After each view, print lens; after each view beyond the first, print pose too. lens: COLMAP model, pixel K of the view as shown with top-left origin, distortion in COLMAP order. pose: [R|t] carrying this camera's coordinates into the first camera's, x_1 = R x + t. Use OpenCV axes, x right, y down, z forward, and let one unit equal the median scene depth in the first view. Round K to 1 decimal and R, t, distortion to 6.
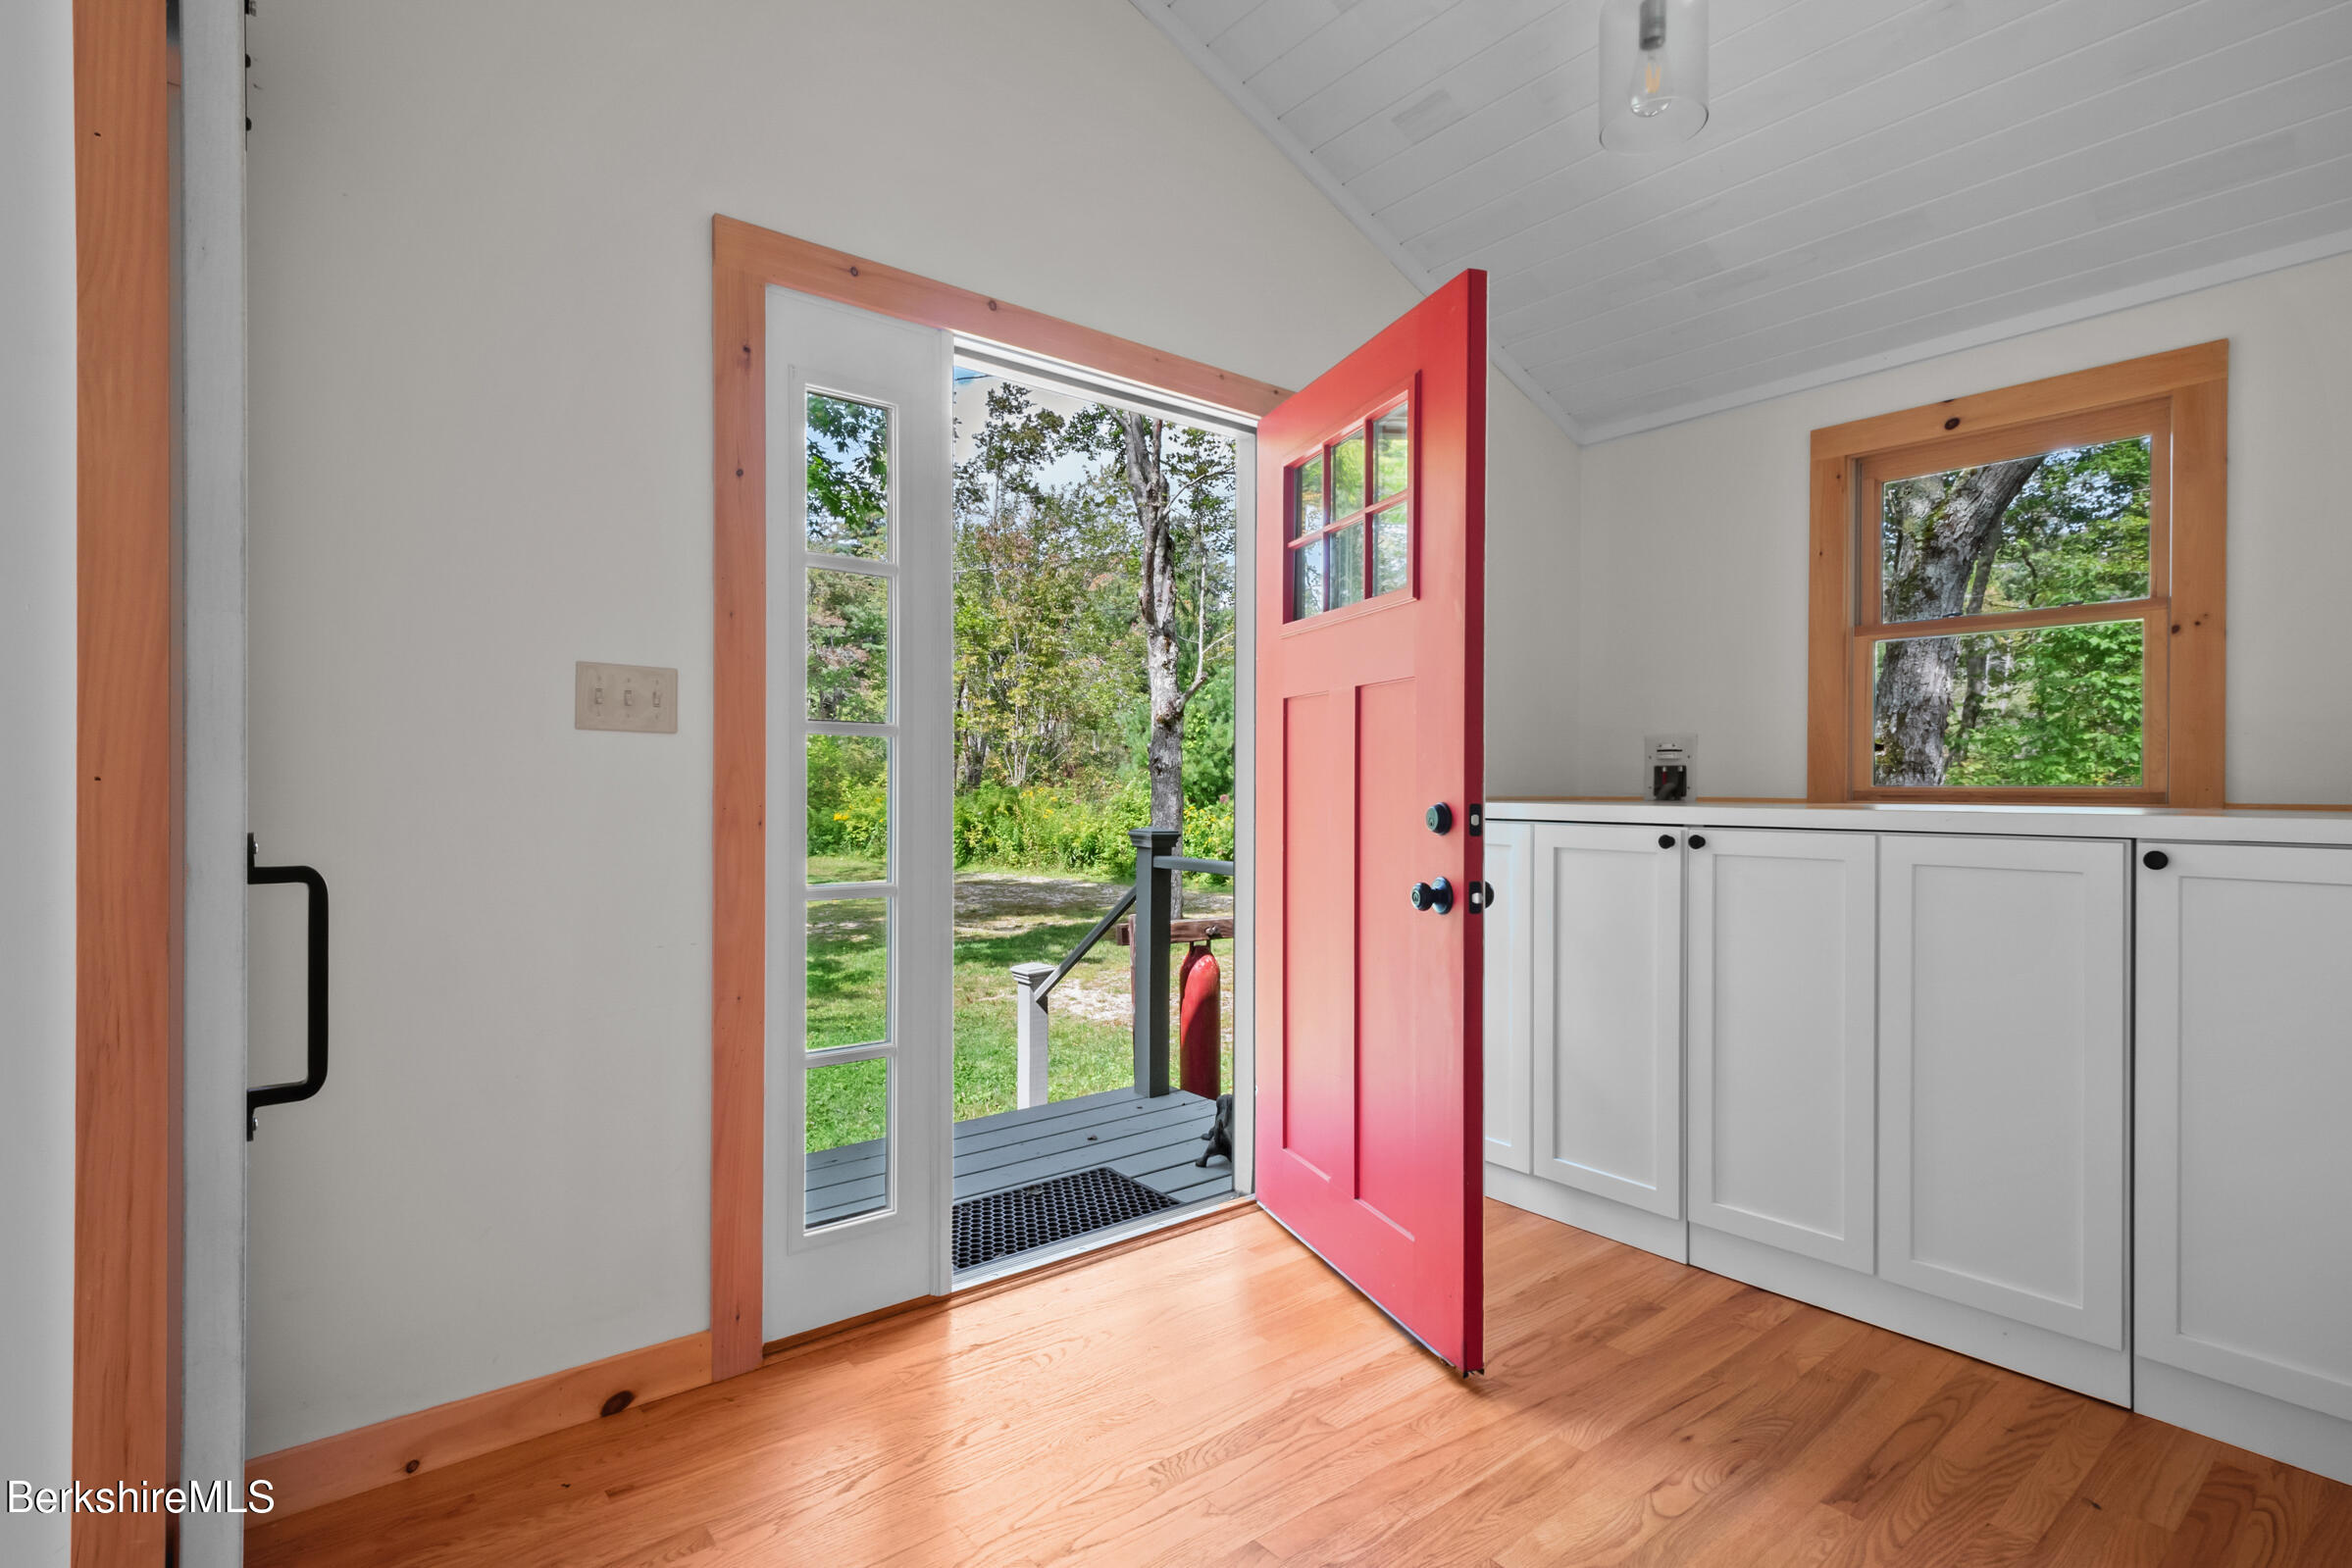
lens RADIAL K [[1138.2, 0, 1118.7], [0, 1138.2, 793.4], [0, 0, 1]] dist [0.002274, 0.000534]
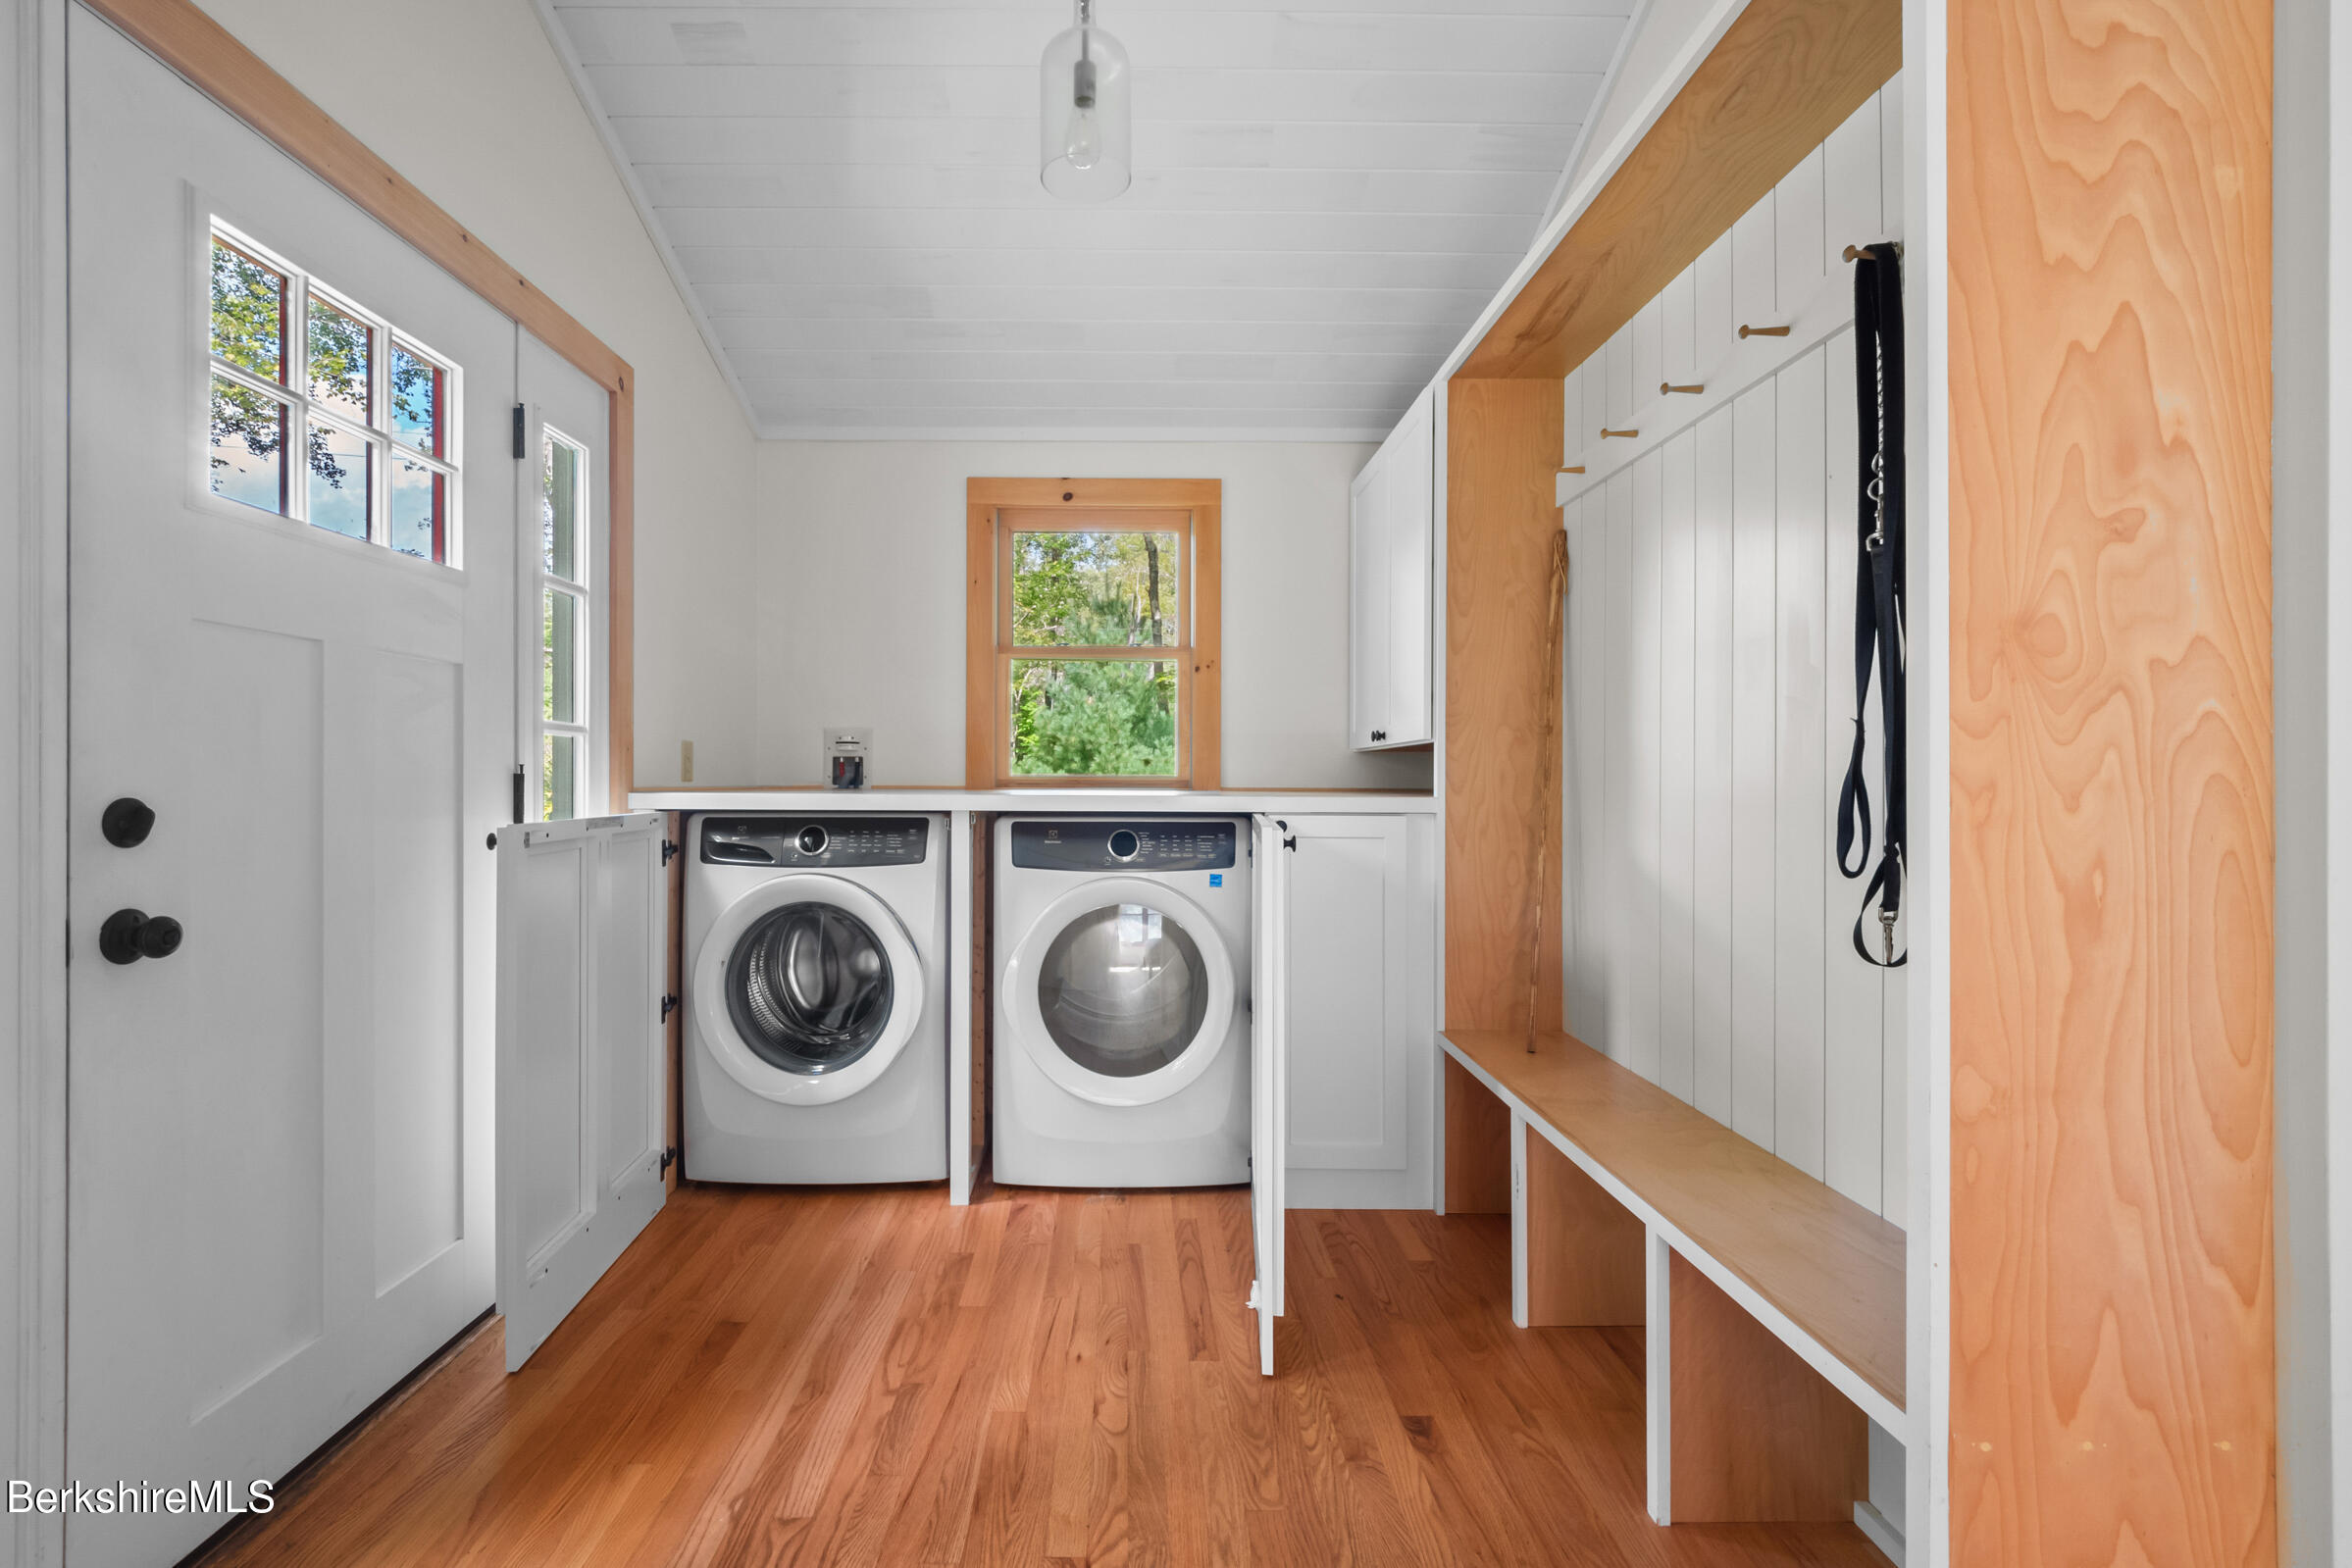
lens RADIAL K [[1082.2, 0, 1127.1], [0, 1082.2, 777.7], [0, 0, 1]] dist [0.001189, -0.000120]
pose [[0.611577, -0.000457, 0.791185, -0.250836], [0.002750, 0.999995, -0.001549, -0.002963], [-0.791180, 0.003123, 0.611575, 0.244505]]
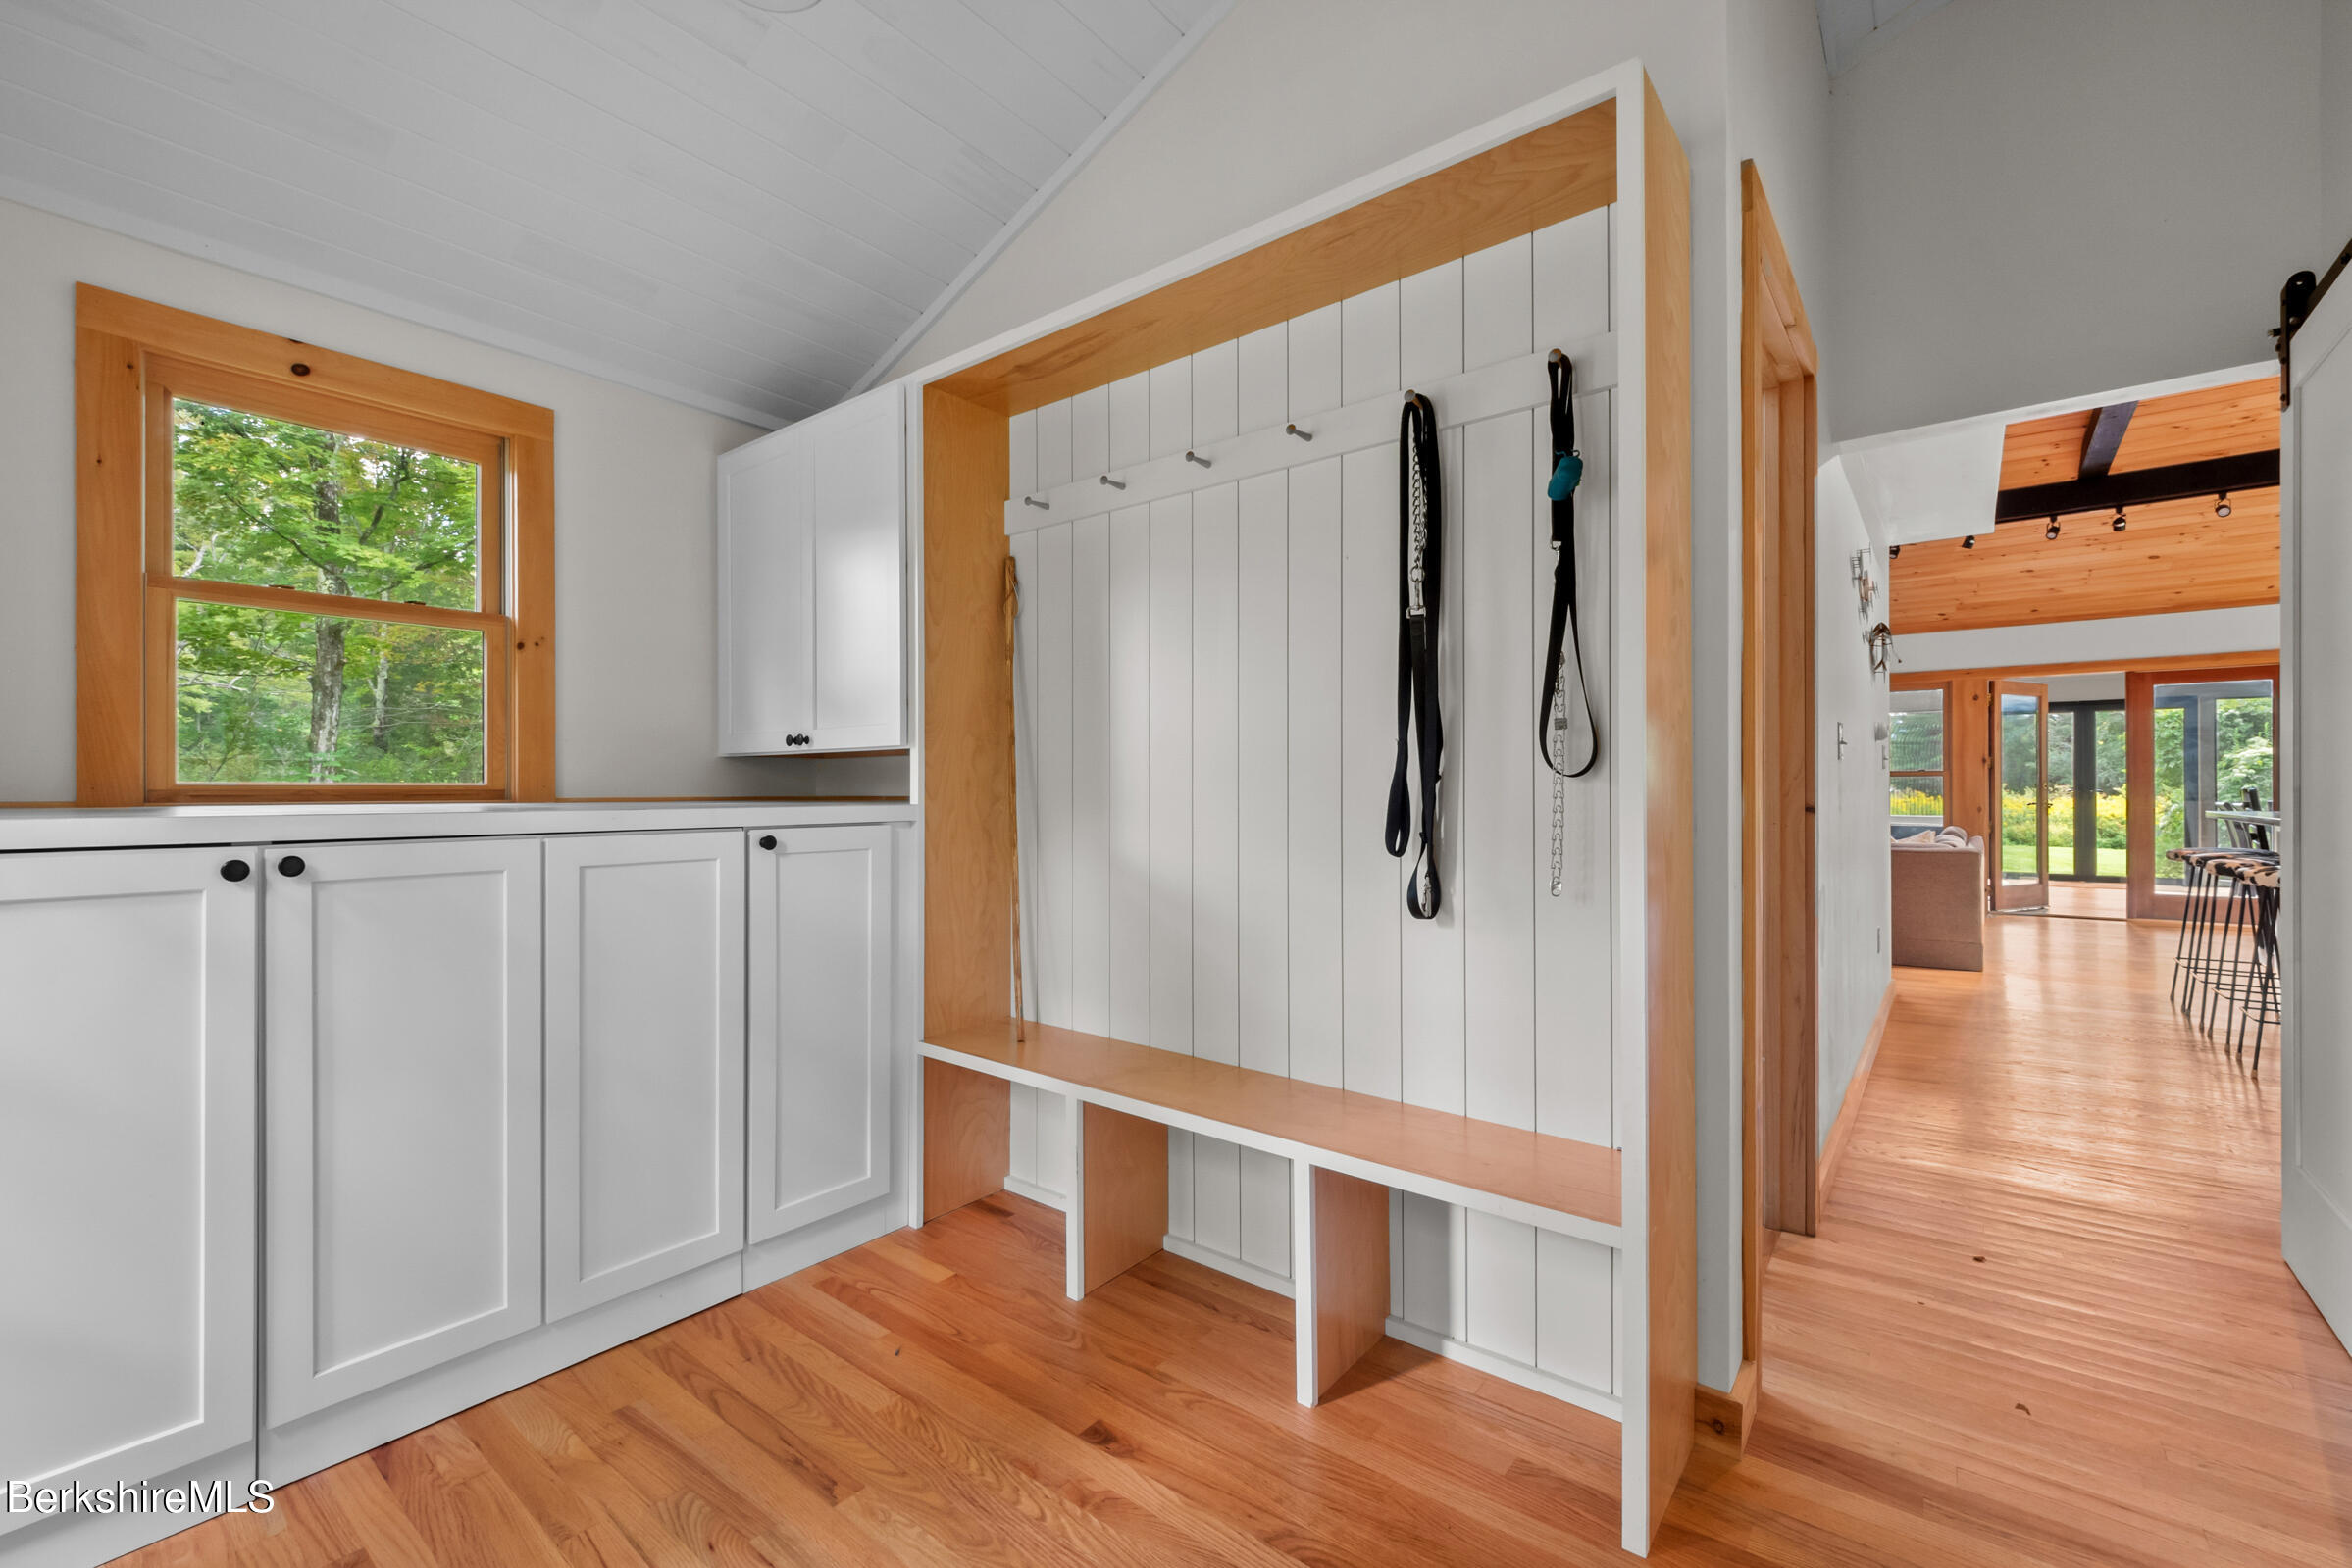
lens RADIAL K [[989.8, 0, 1176.0], [0, 989.8, 784.0], [0, 0, 1]] dist [0.002736, 0.000270]
pose [[-0.235423, -0.001035, 0.971893, -0.211137], [0.004363, 0.999988, 0.002122, -0.005514], [-0.971883, 0.004739, -0.235416, 0.656626]]
